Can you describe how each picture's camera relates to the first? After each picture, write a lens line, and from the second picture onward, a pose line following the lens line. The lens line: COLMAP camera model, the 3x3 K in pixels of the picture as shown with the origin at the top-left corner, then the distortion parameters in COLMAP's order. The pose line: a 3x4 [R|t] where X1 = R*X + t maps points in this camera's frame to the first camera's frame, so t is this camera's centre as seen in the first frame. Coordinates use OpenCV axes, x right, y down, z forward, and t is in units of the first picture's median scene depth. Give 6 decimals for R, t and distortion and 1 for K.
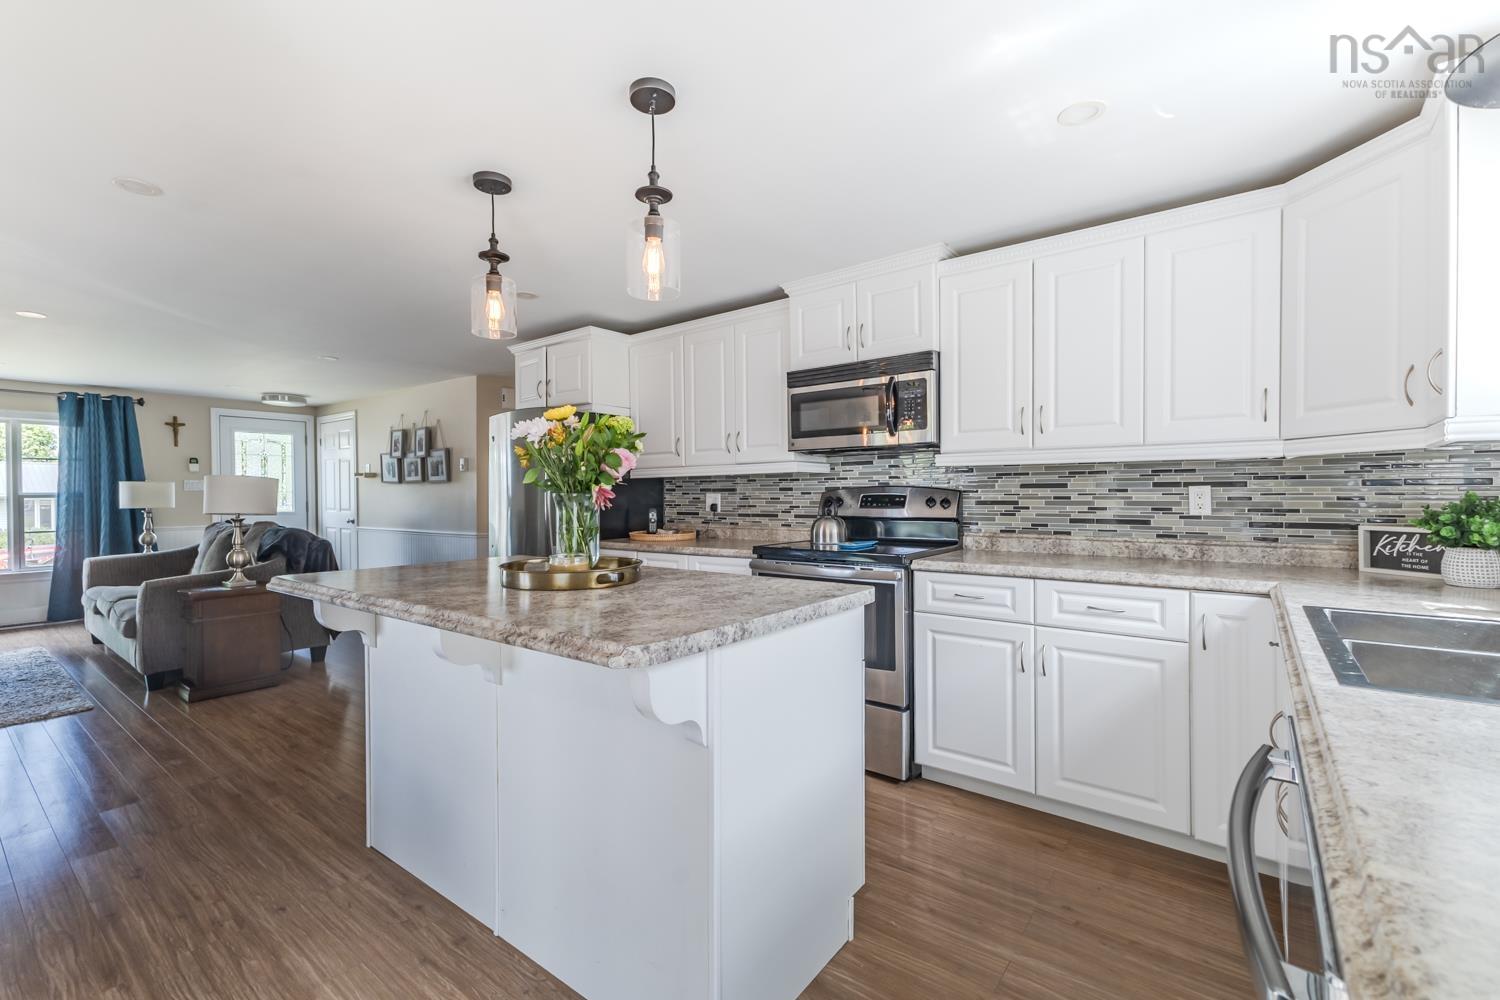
lens RADIAL K [[647.1, 0, 747.7], [0, 647.1, 496.1], [0, 0, 1]] dist [0.010493, -0.001776]
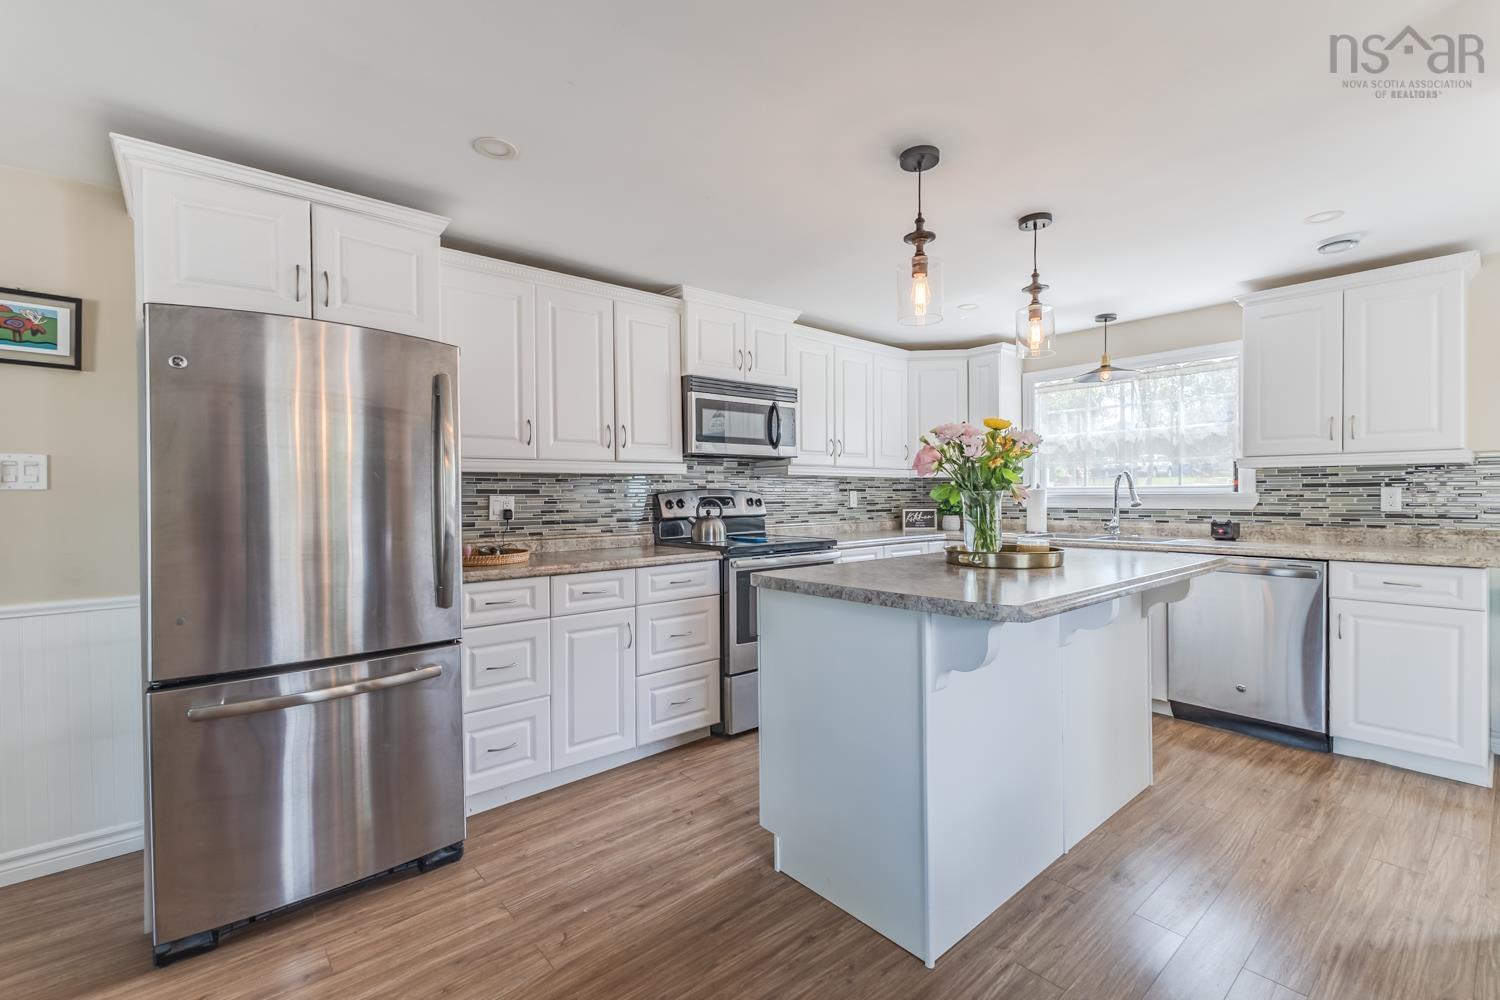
lens RADIAL K [[647.1, 0, 750.0], [0, 647.1, 499.1], [0, 0, 1]] dist [0.010493, -0.001776]
pose [[0.215915, -0.000808, 0.976412, -1.136858], [0.011556, 0.999932, -0.001728, 0.006256], [-0.976344, 0.011657, 0.215910, 0.874789]]
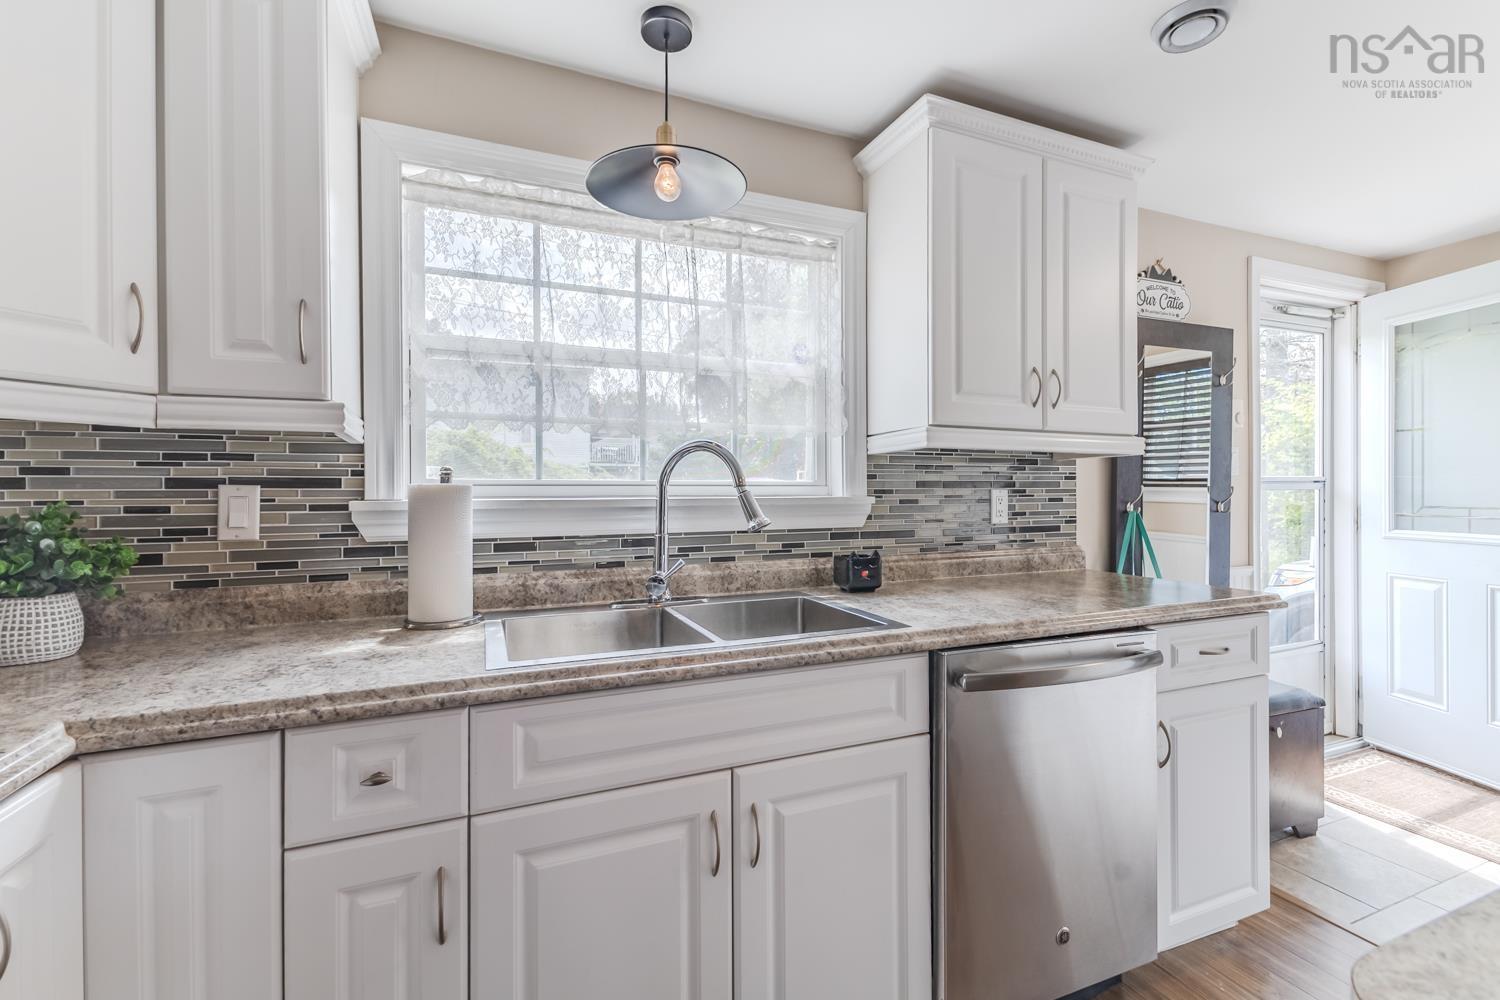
lens RADIAL K [[647.1, 0, 747.7], [0, 647.1, 492.4], [0, 0, 1]] dist [0.010493, -0.001776]
pose [[-0.864253, 0.009867, 0.502960, 0.175967], [0.012454, 0.999921, 0.001784, -0.004965], [-0.502903, 0.007806, -0.864308, 0.846231]]
